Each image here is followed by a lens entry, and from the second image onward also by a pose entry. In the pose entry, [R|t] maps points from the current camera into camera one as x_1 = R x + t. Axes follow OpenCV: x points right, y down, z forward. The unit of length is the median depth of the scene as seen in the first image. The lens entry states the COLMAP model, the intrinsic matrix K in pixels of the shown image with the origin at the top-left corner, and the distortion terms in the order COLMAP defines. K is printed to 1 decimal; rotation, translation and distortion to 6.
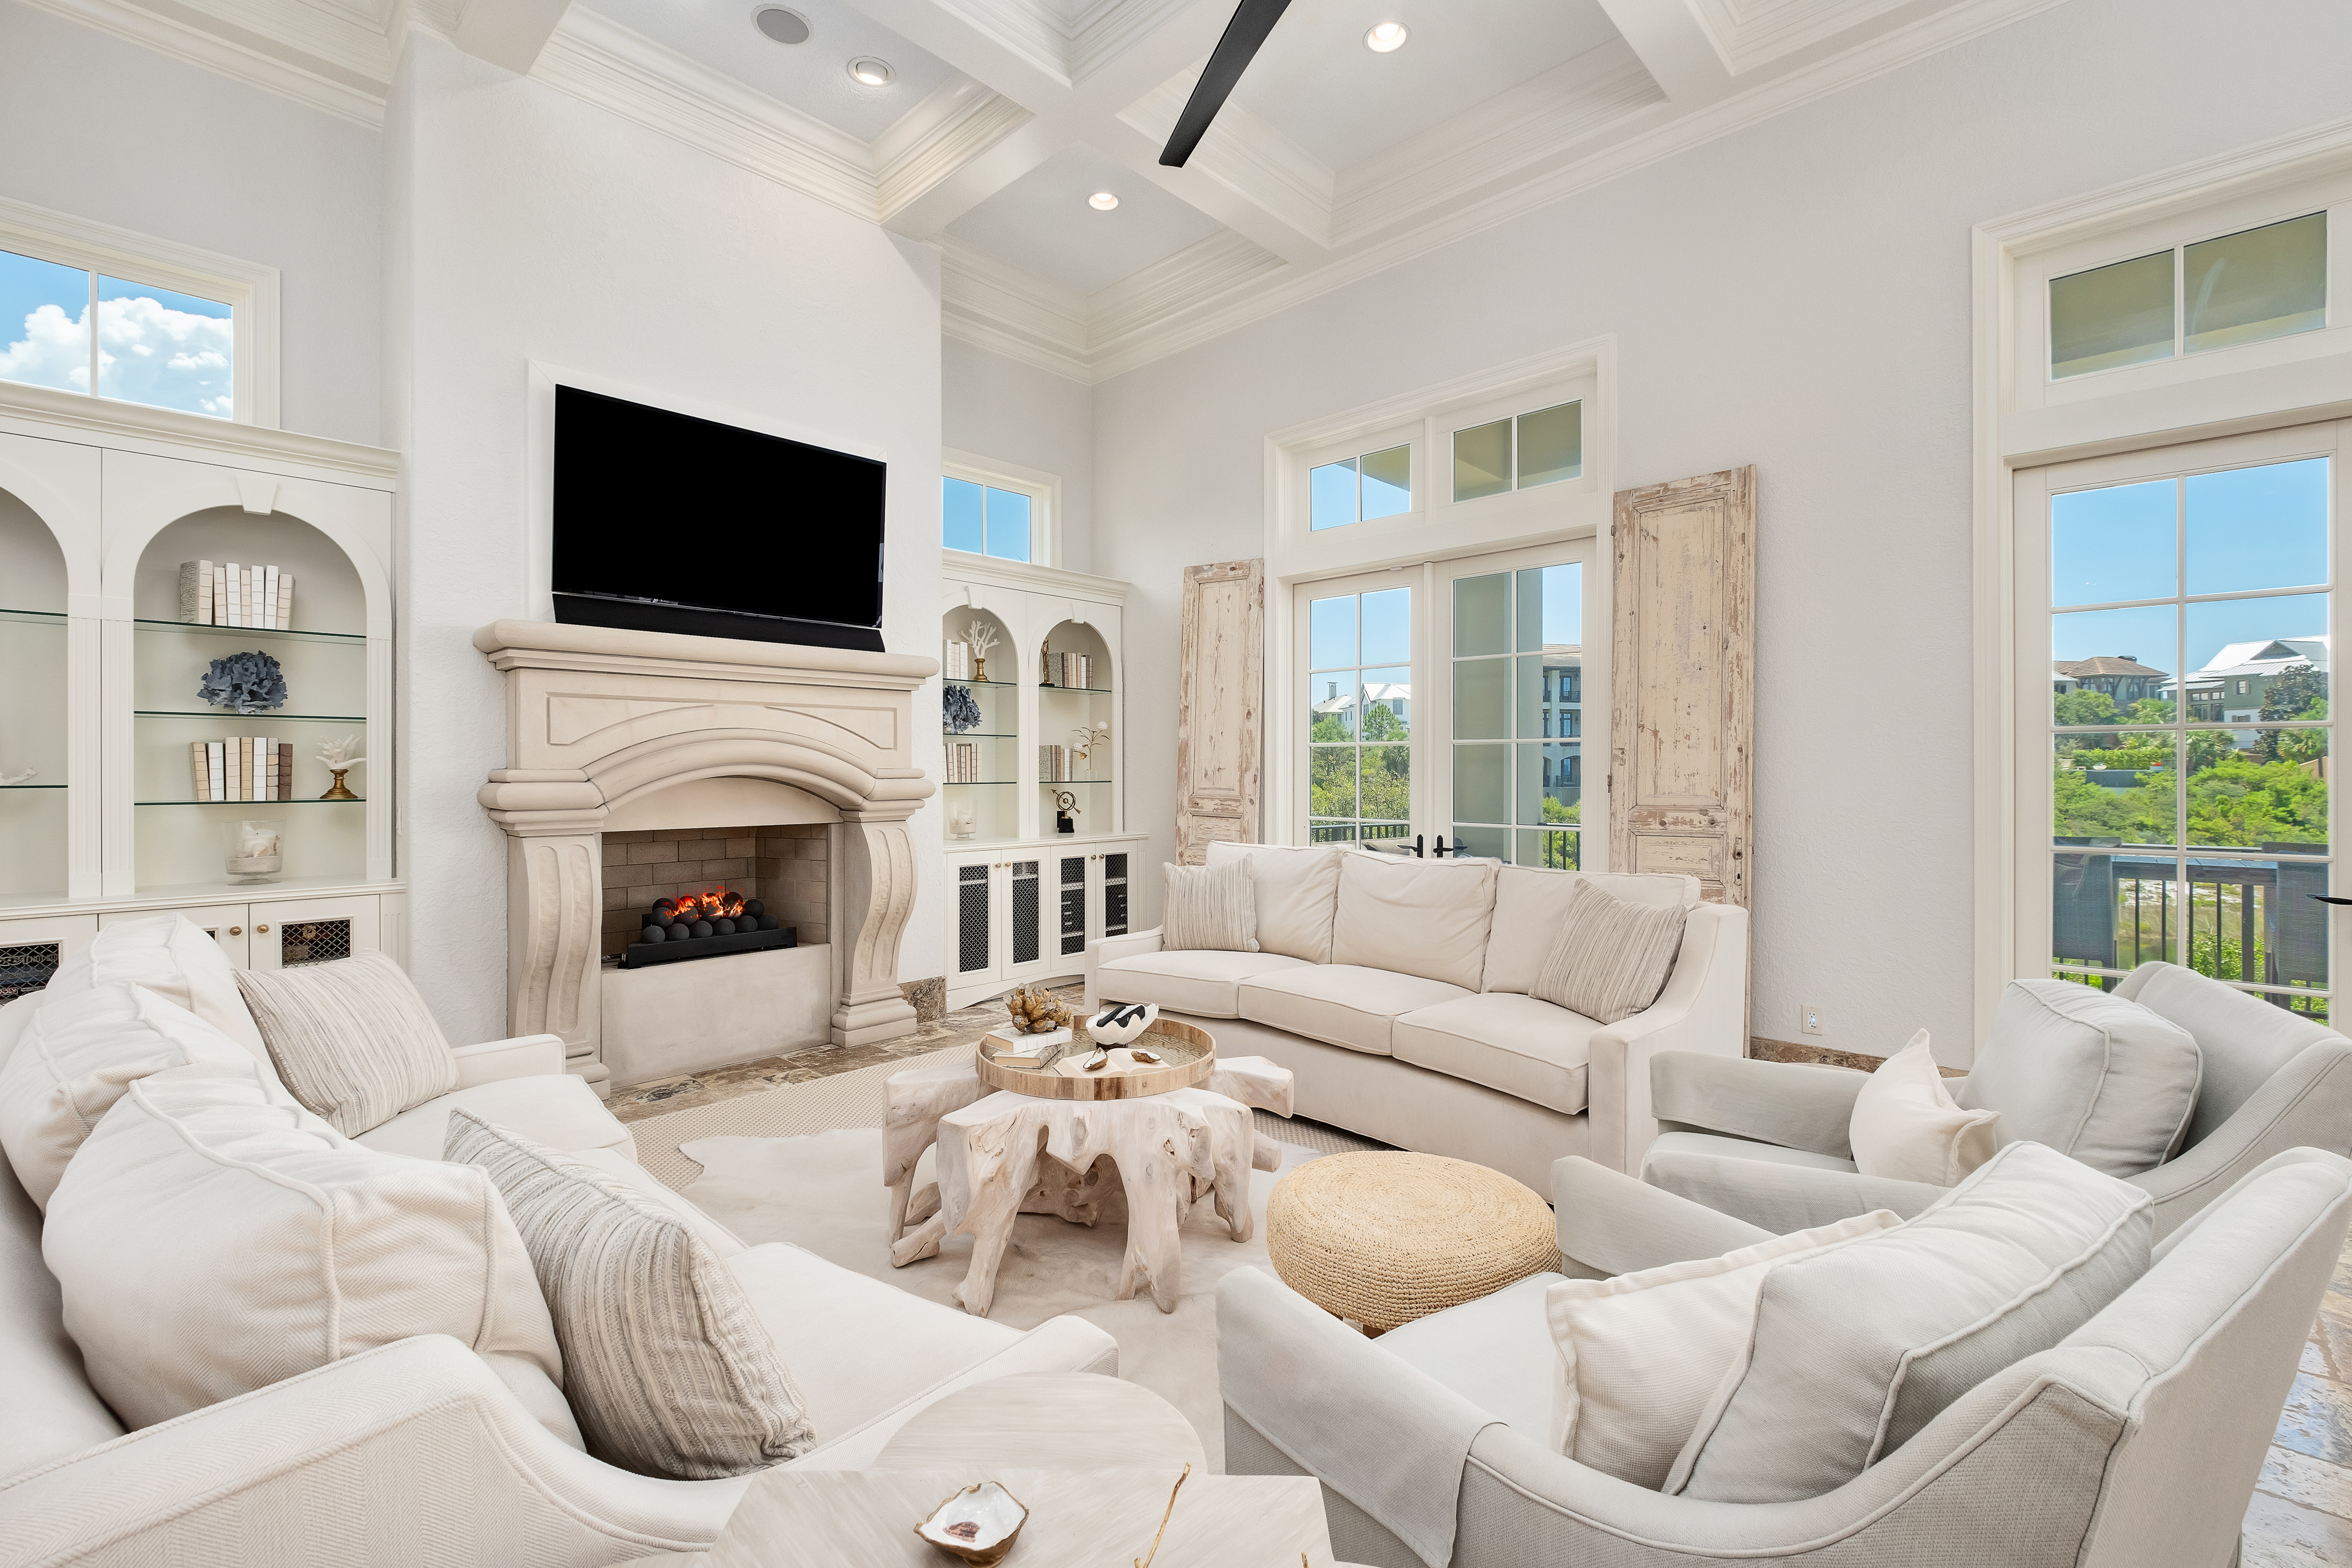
lens RADIAL K [[1019.8, 0, 1179.1], [0, 1019.8, 764.7], [0, 0, 1]] dist [0.001723, -0.005711]
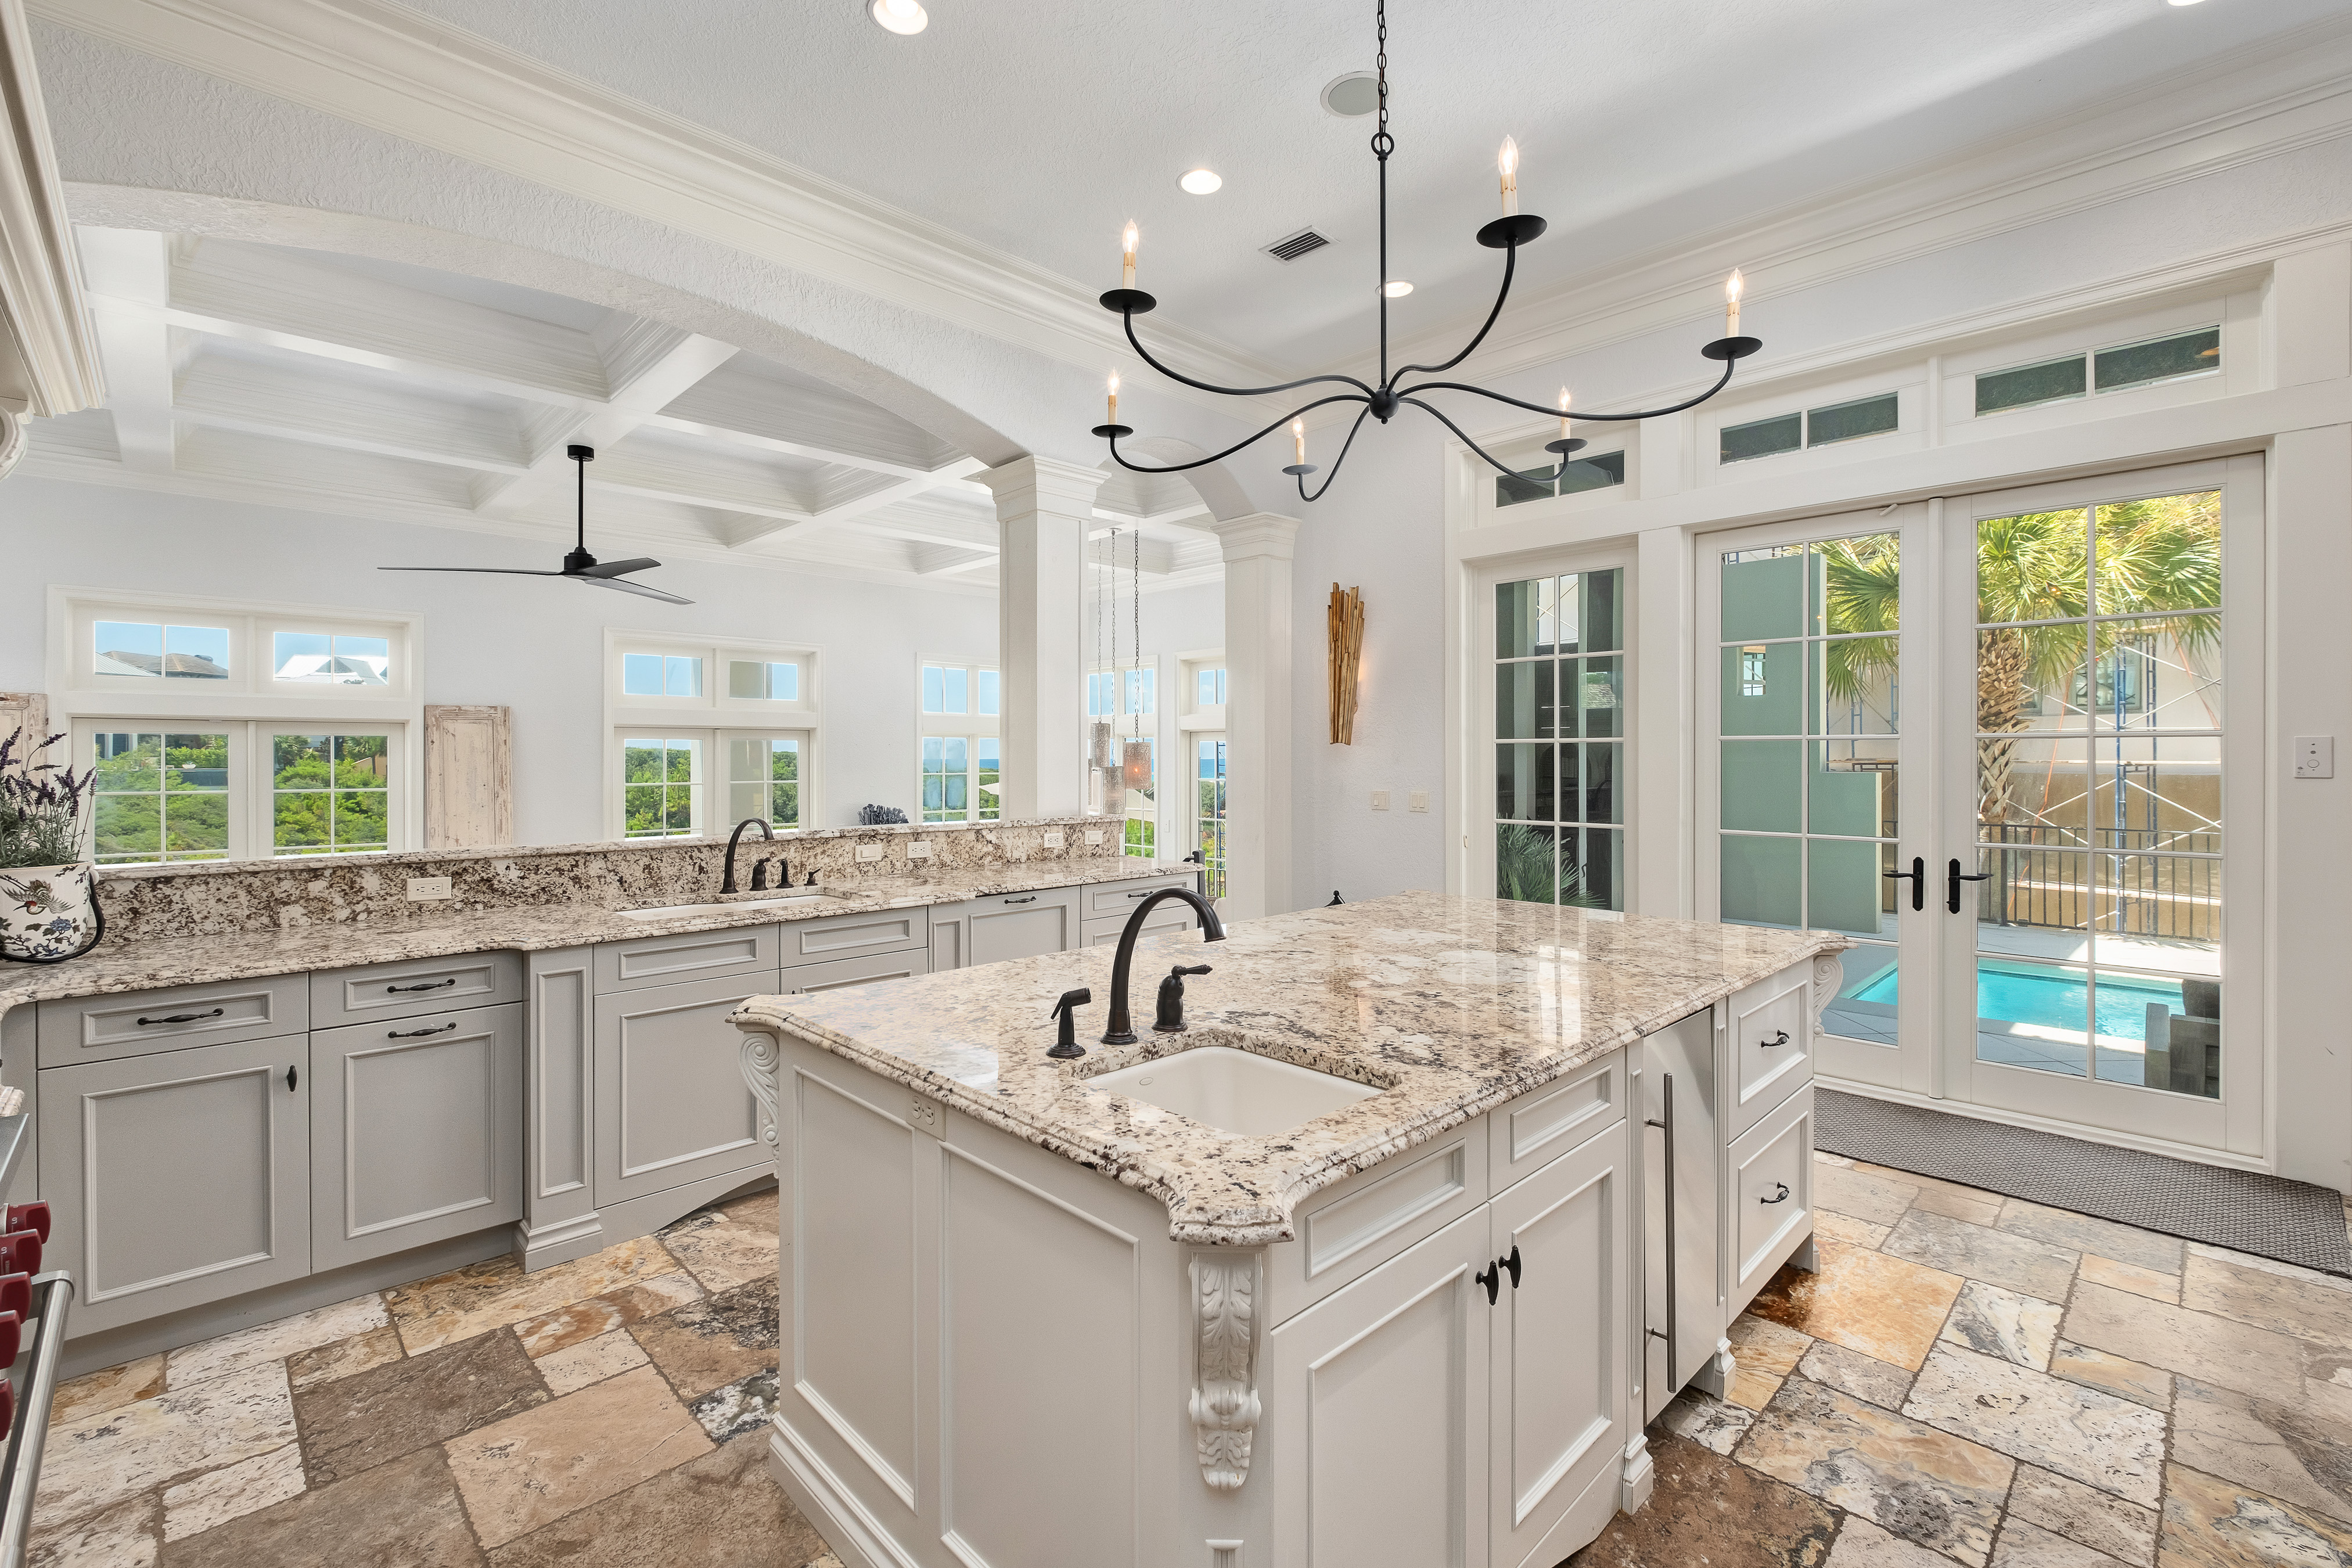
lens RADIAL K [[1019.8, 0, 1179.1], [0, 1019.8, 764.7], [0, 0, 1]] dist [0.001723, -0.005711]
pose [[0.031910, -0.008485, 0.999455, -1.252097], [-0.003379, 0.999957, 0.008597, -0.176123], [-0.999485, -0.003652, 0.031880, -0.349752]]
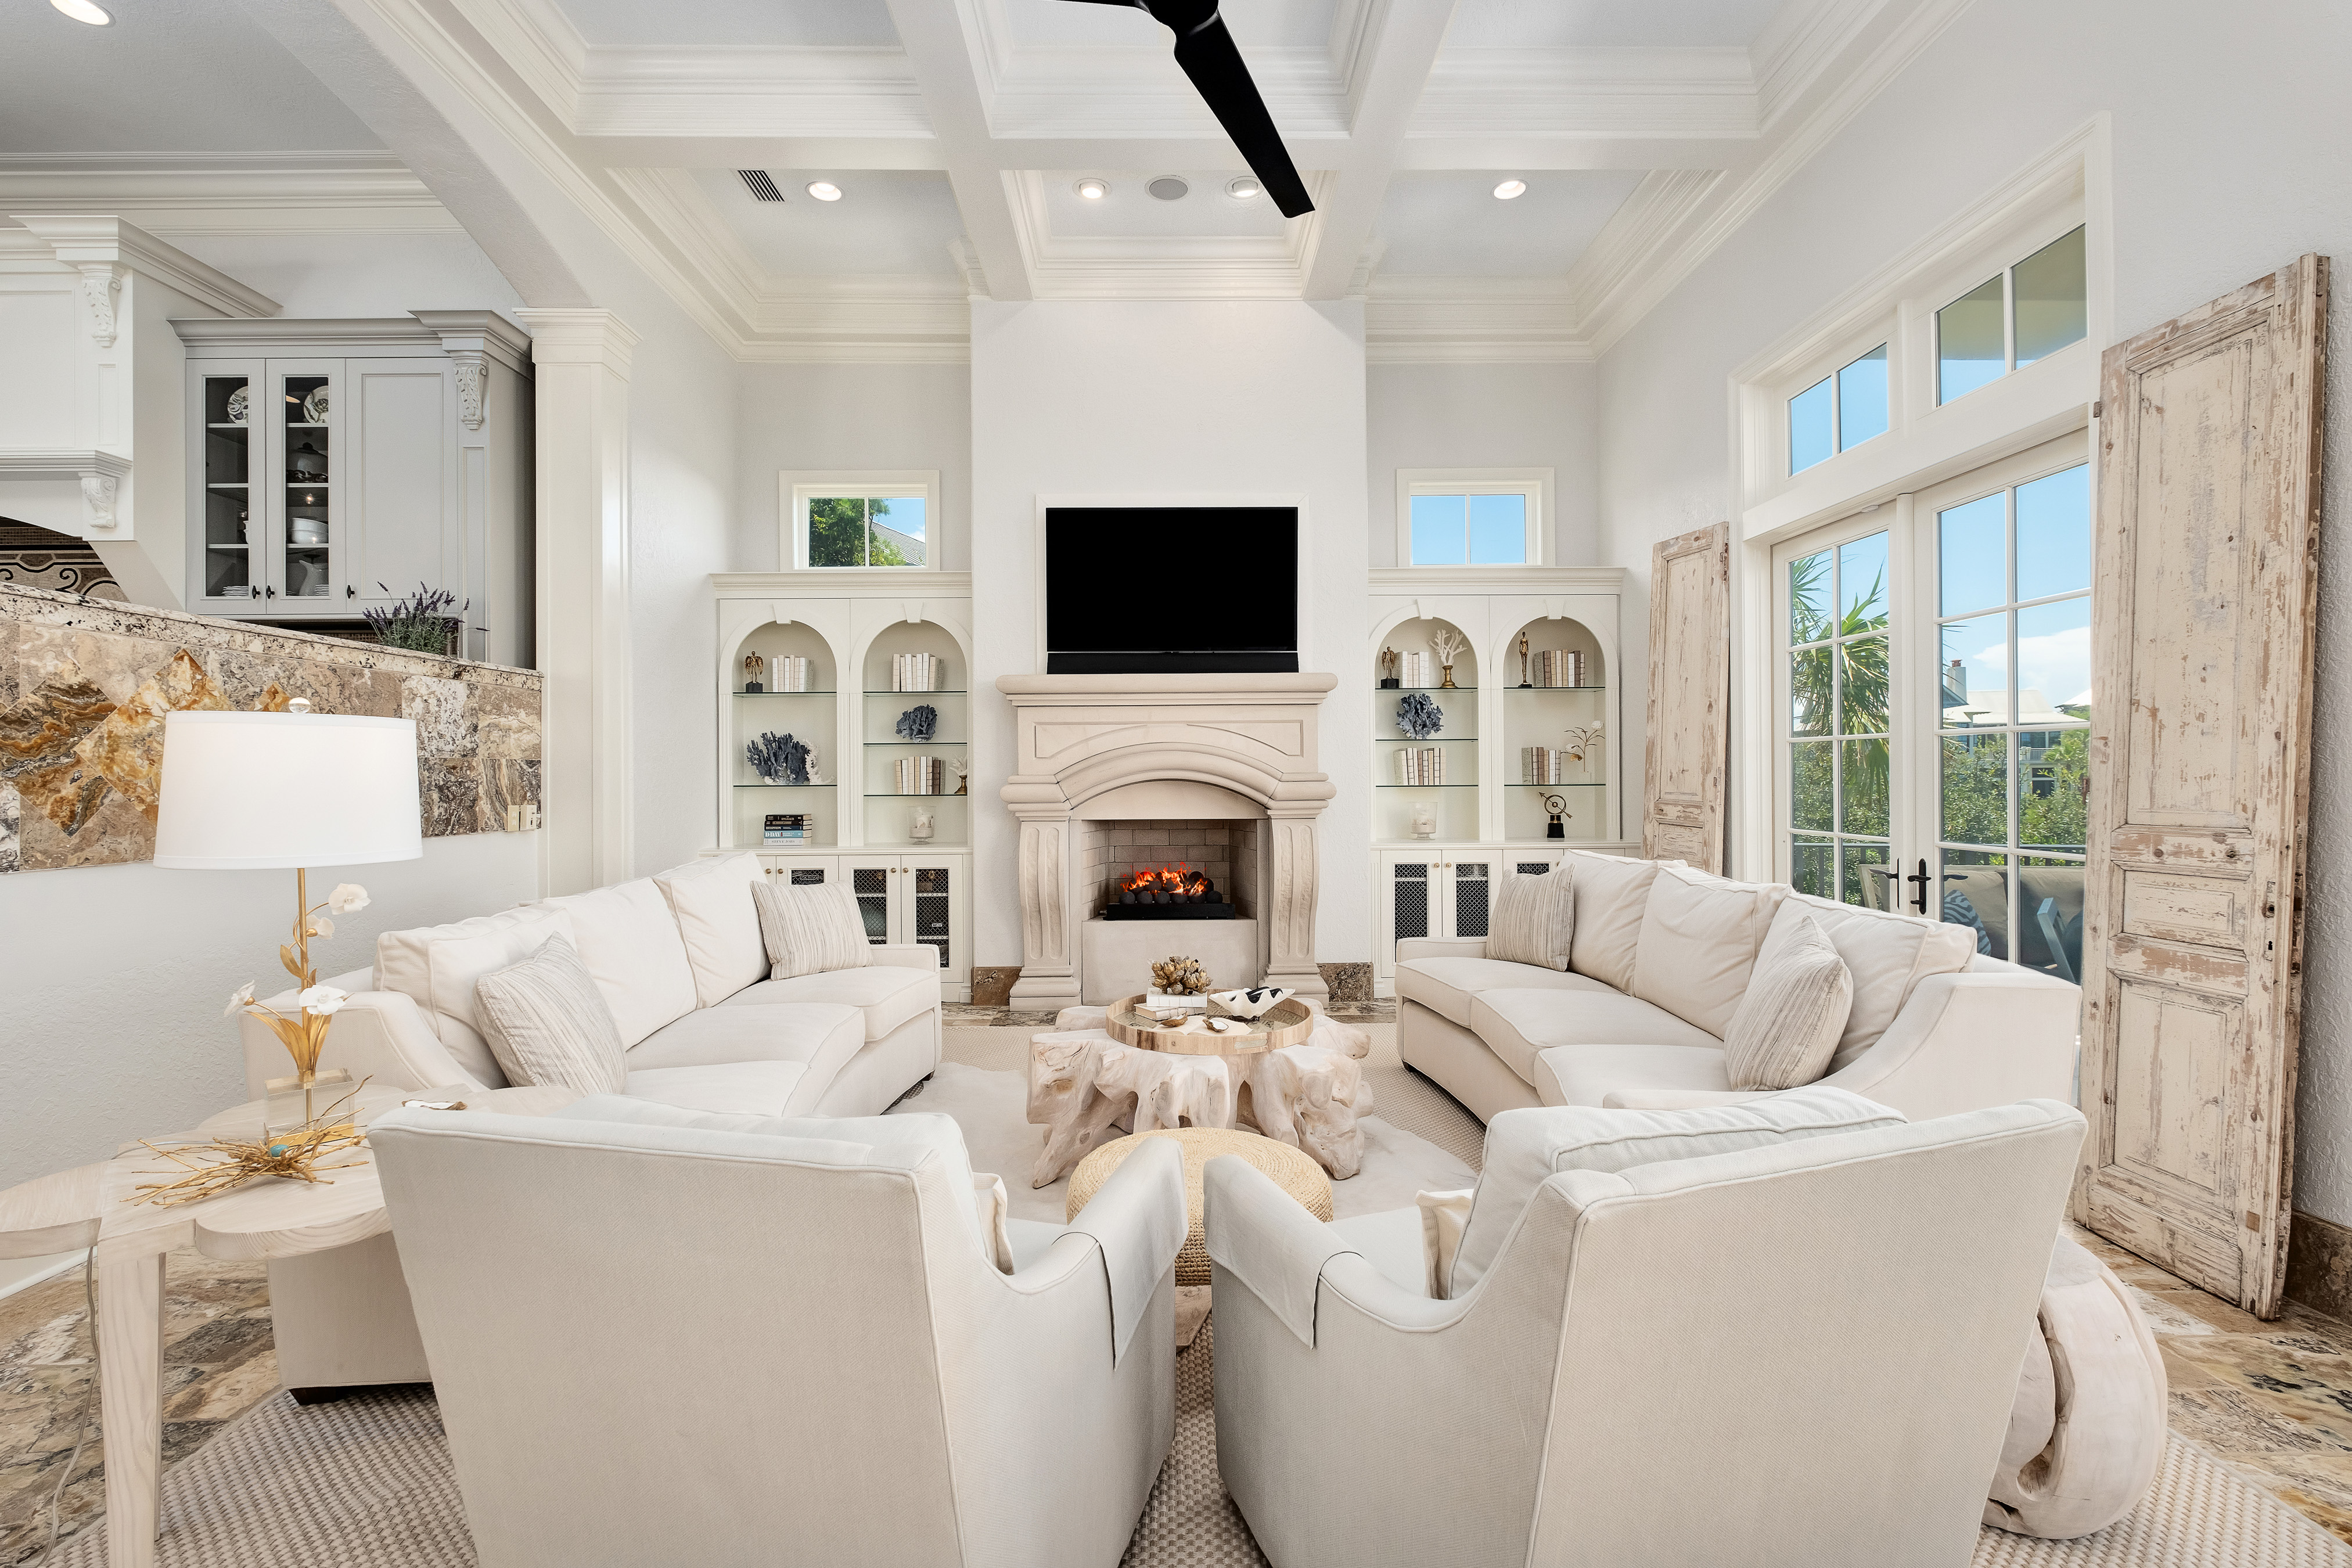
lens RADIAL K [[1026.3, 0, 1190.0], [0, 1026.3, 775.4], [0, 0, 1]] dist [-0.001024, -0.006494]
pose [[0.698484, -0.003161, -0.715619, 0.466539], [0.009611, 0.999941, 0.004963, -0.000446], [0.715562, -0.010345, 0.698473, 0.106636]]
